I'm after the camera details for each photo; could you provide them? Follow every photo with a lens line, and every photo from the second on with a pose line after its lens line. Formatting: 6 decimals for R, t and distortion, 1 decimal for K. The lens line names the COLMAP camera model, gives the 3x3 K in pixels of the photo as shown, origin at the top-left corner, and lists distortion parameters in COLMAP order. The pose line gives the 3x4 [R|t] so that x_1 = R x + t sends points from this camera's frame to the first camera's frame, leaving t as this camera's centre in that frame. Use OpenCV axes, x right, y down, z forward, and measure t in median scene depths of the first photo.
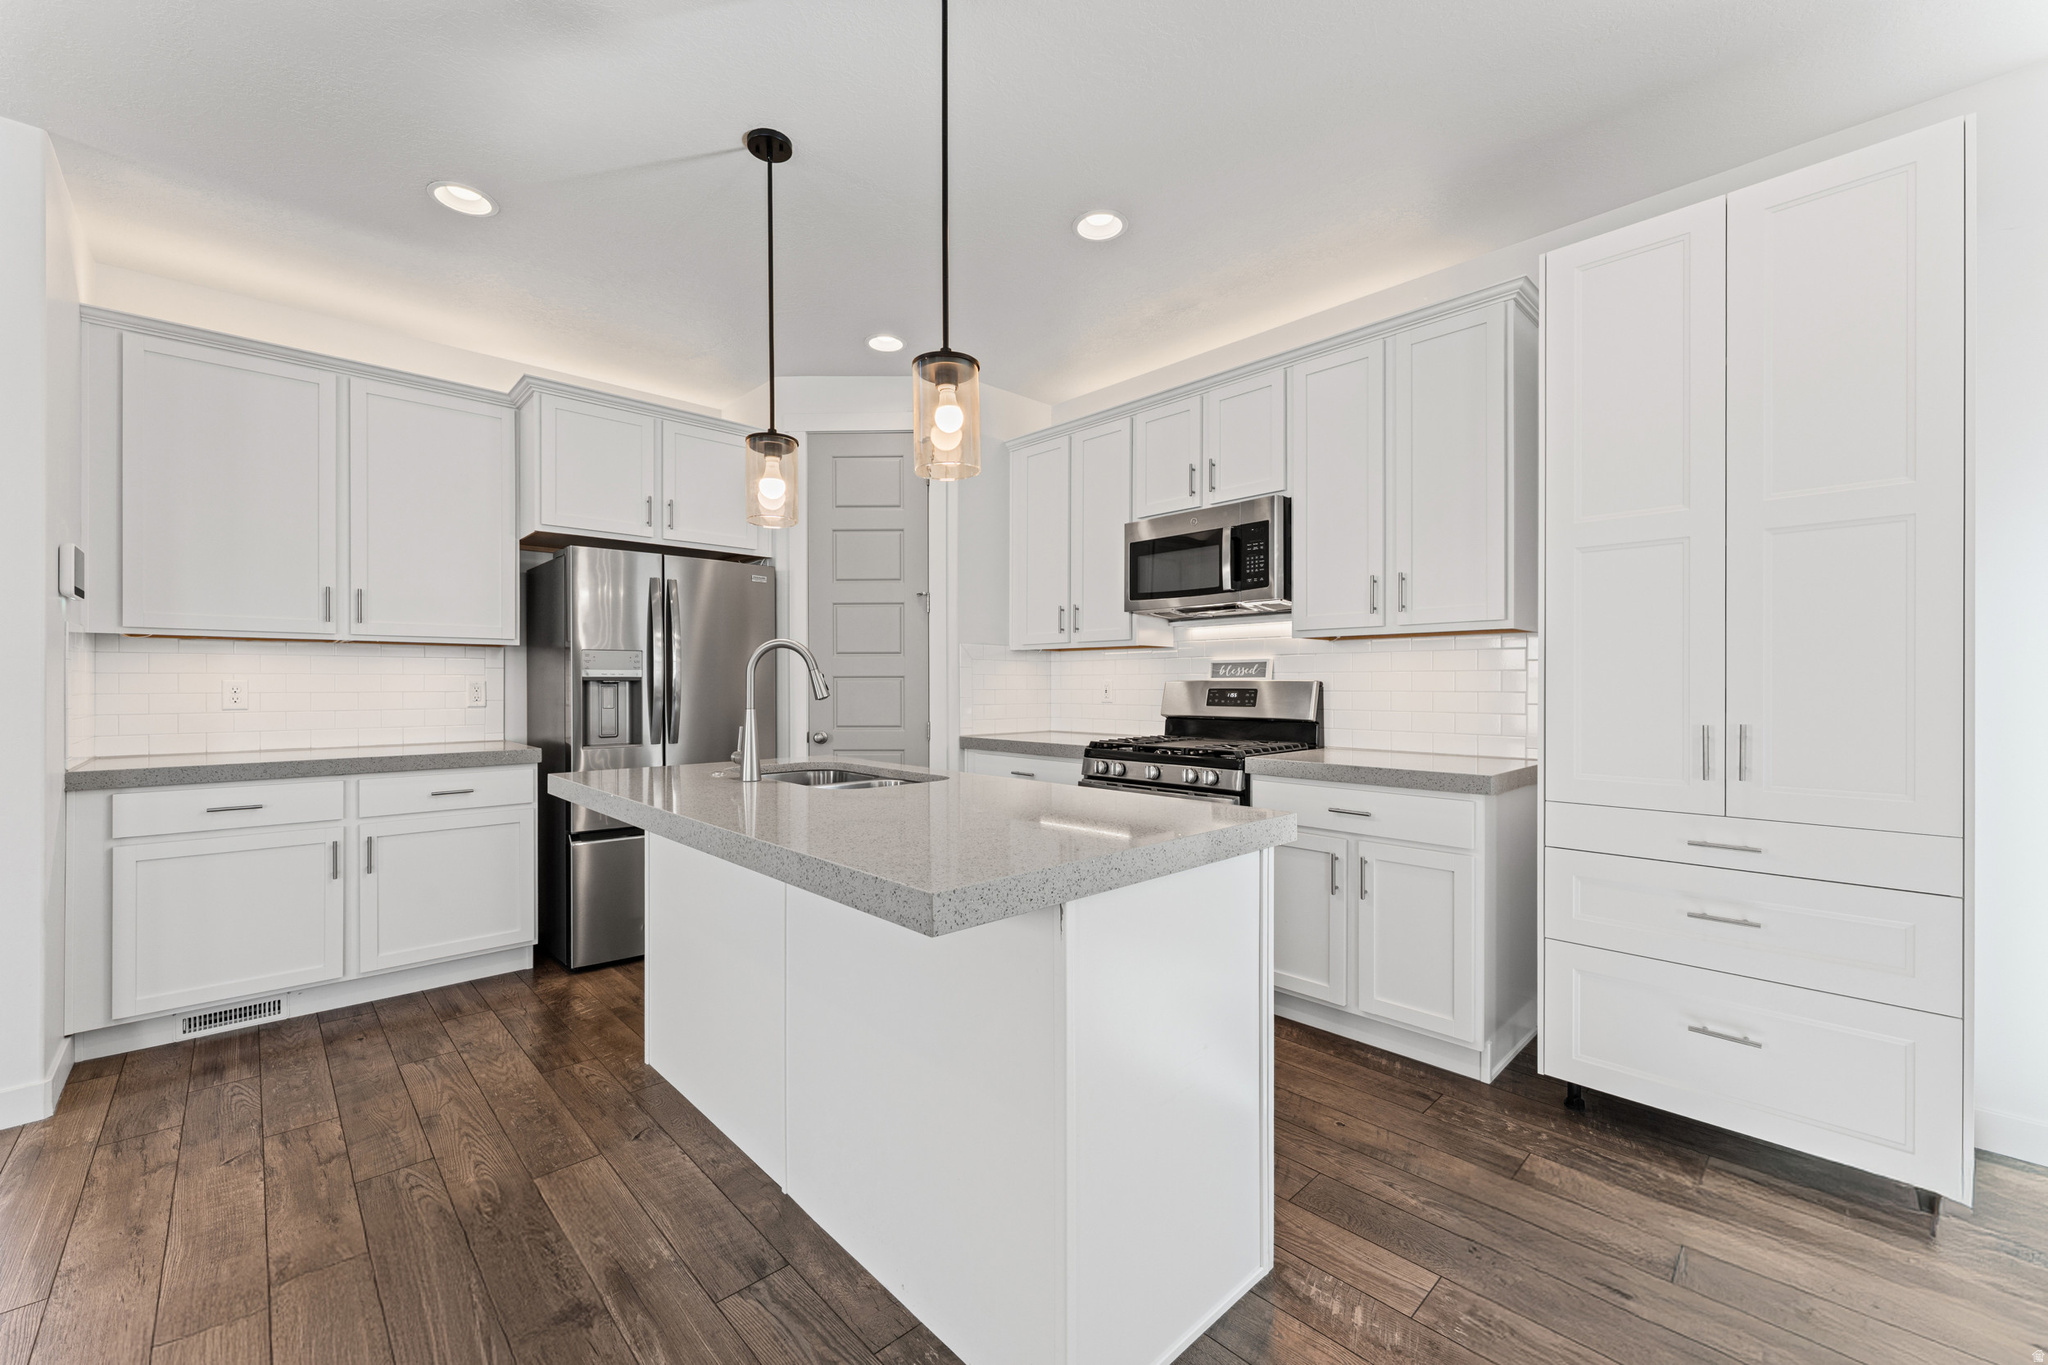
lens RADIAL K [[818.7, 0, 1016.9], [0, 818.7, 687.0], [0, 0, 1]] dist [-0.000674, -0.000195]
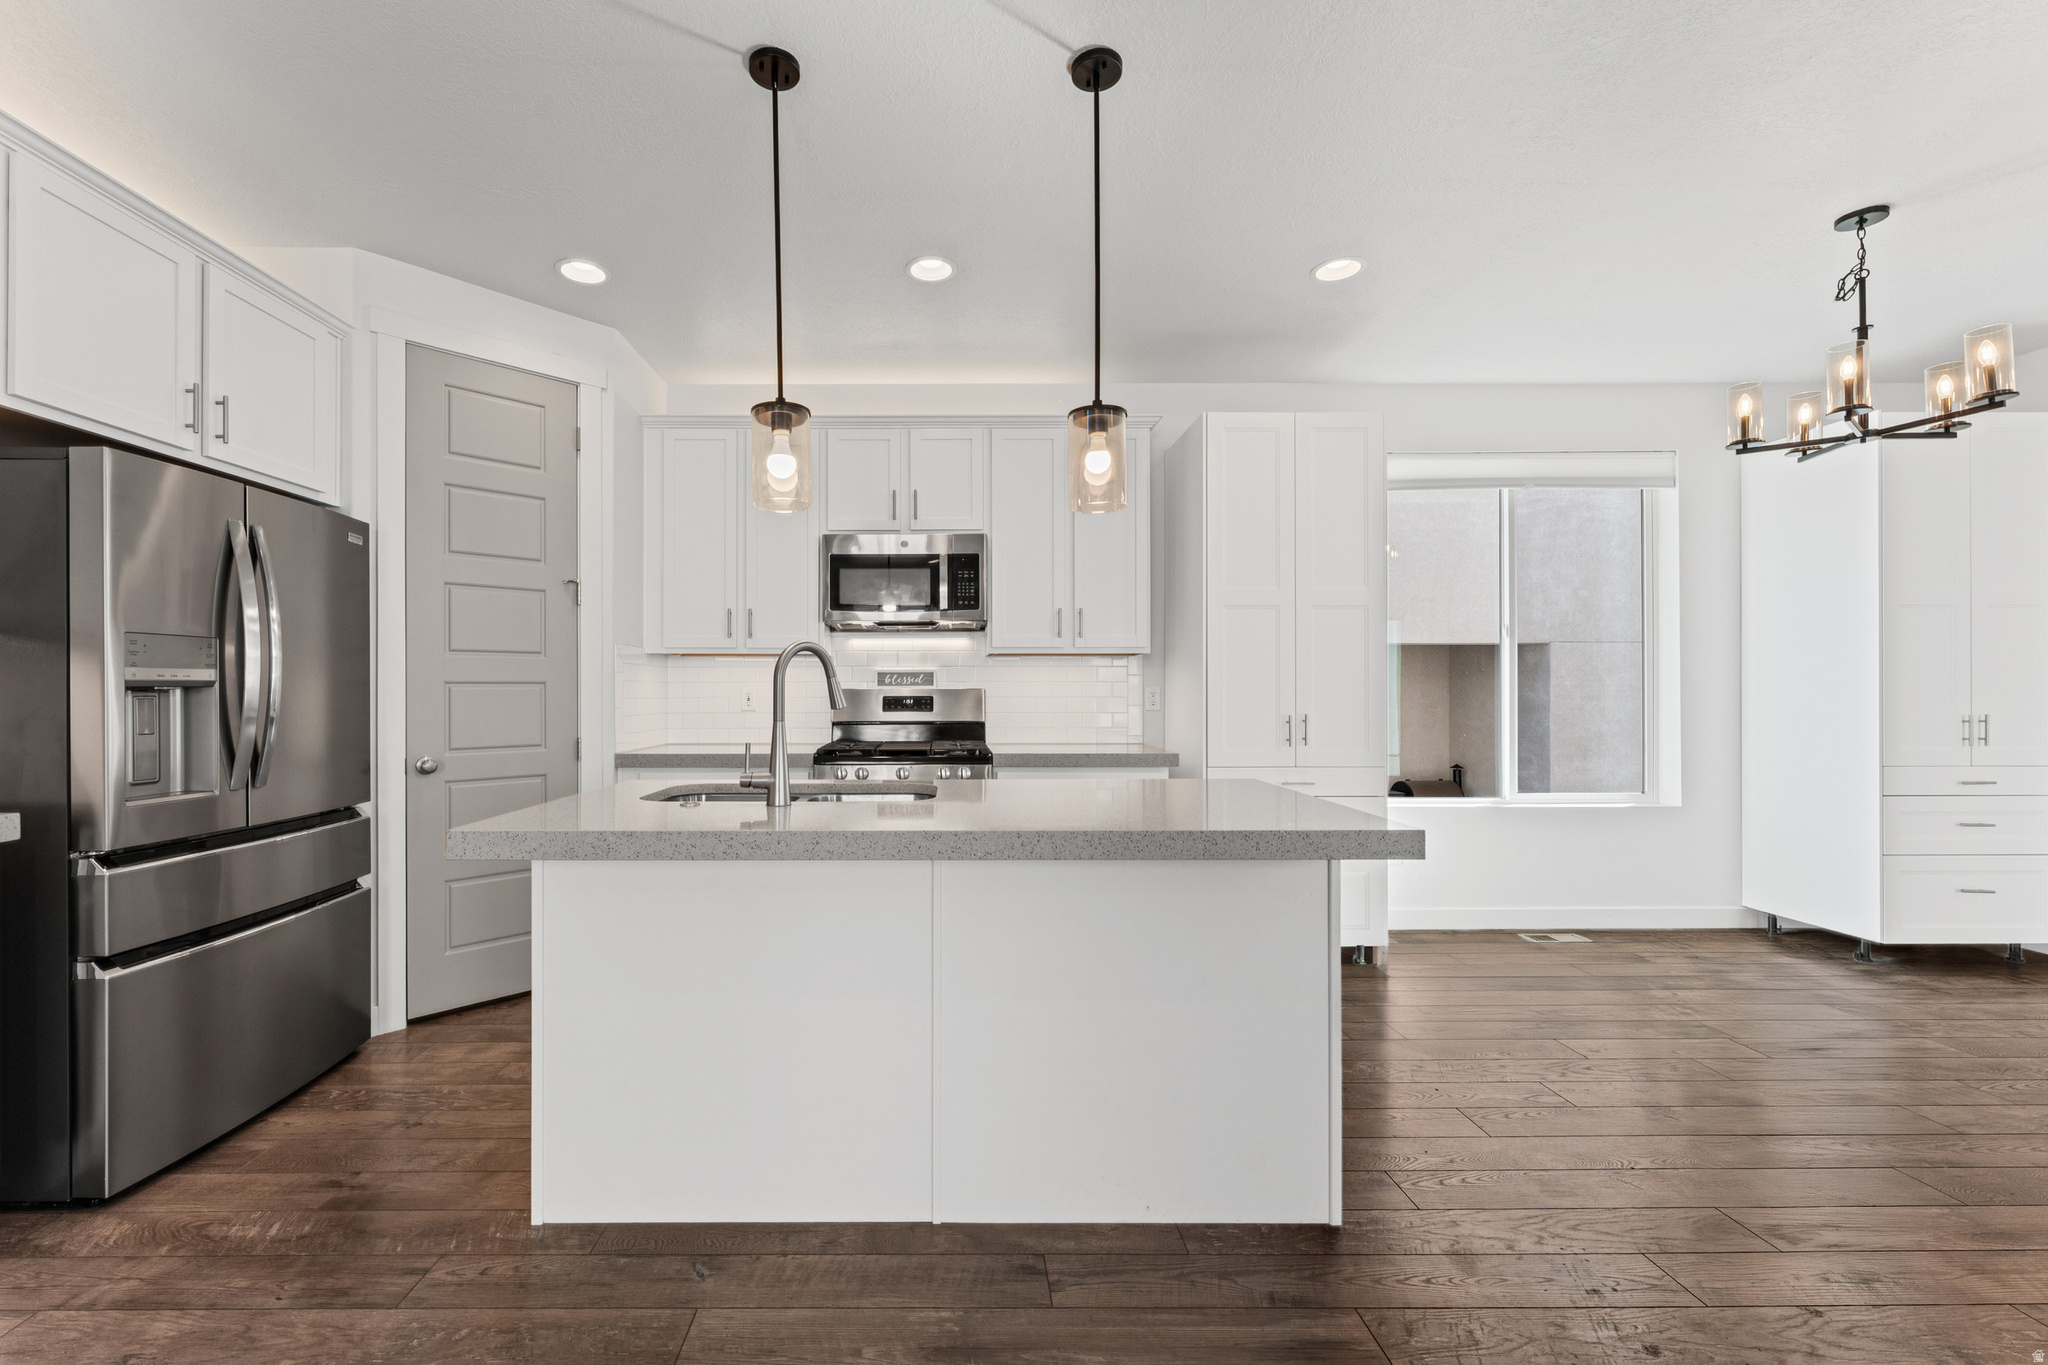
lens RADIAL K [[847.4, 0, 951.8], [0, 847.4, 691.0], [0, 0, 1]] dist [0.000452, -0.000356]
pose [[0.683315, -0.000288, 0.730123, -0.601506], [0.003551, 0.999989, -0.002929, -0.001134], [-0.730115, 0.004594, 0.683309, 0.185446]]
